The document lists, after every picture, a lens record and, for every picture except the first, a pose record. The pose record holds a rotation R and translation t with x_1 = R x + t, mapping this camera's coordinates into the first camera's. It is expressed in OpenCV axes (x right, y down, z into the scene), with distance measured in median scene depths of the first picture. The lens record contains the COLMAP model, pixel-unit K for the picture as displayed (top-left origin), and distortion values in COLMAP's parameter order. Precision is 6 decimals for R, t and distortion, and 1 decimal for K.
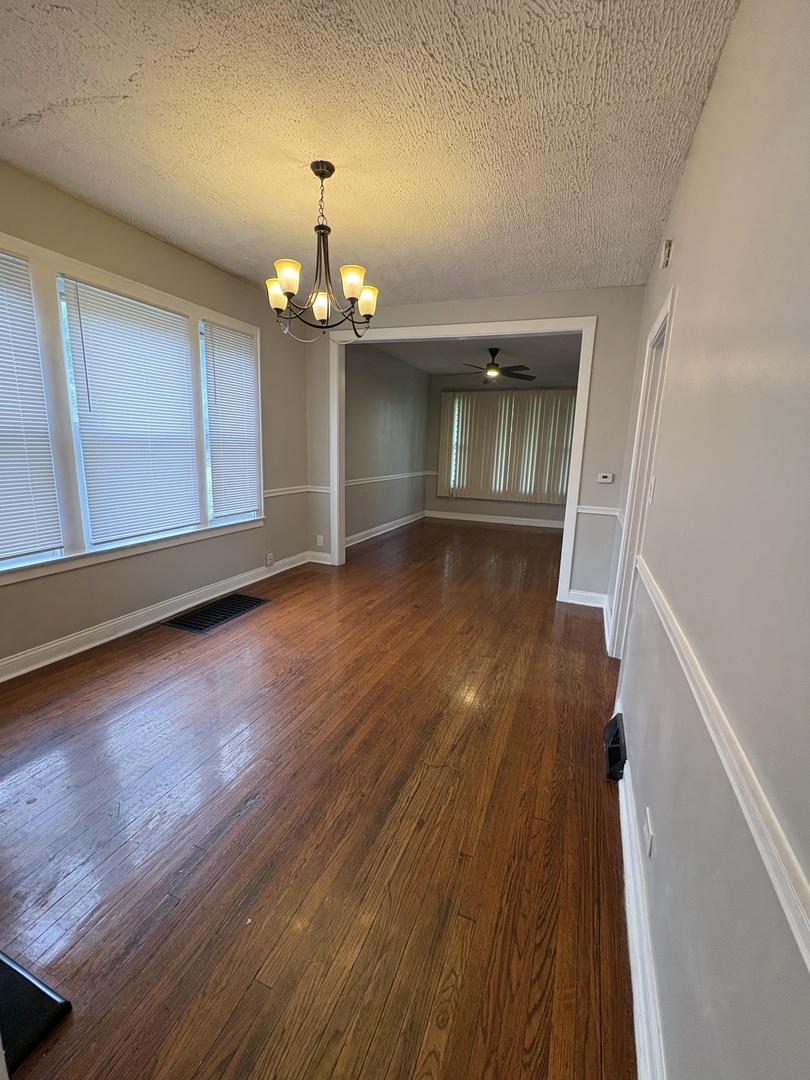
lens RADIAL K [[443.3, 0, 403.0], [0, 443.3, 534.9], [0, 0, 1]] dist [0.010698, -0.001650]
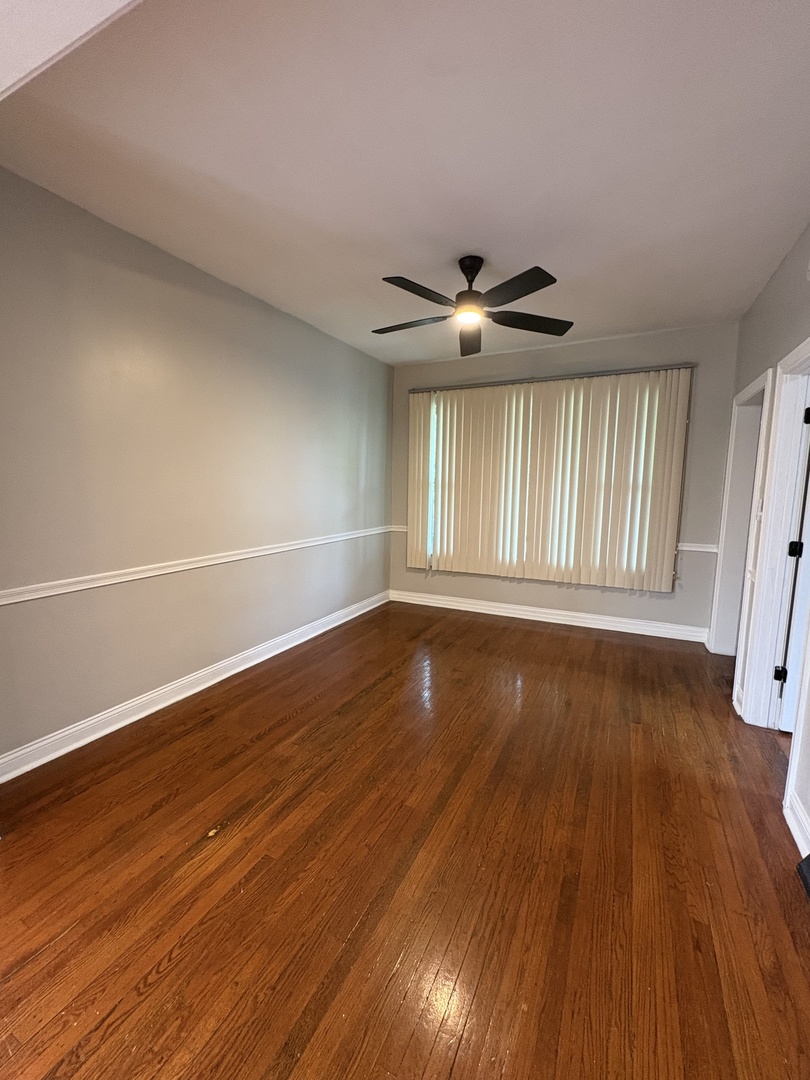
lens RADIAL K [[443.3, 0, 402.4], [0, 443.3, 535.1], [0, 0, 1]] dist [0.010698, -0.001650]
pose [[0.996562, -0.000757, -0.082844, 0.127614], [-0.006738, 0.995904, -0.090163, -0.082143], [0.082573, 0.090412, 0.992475, 0.432180]]
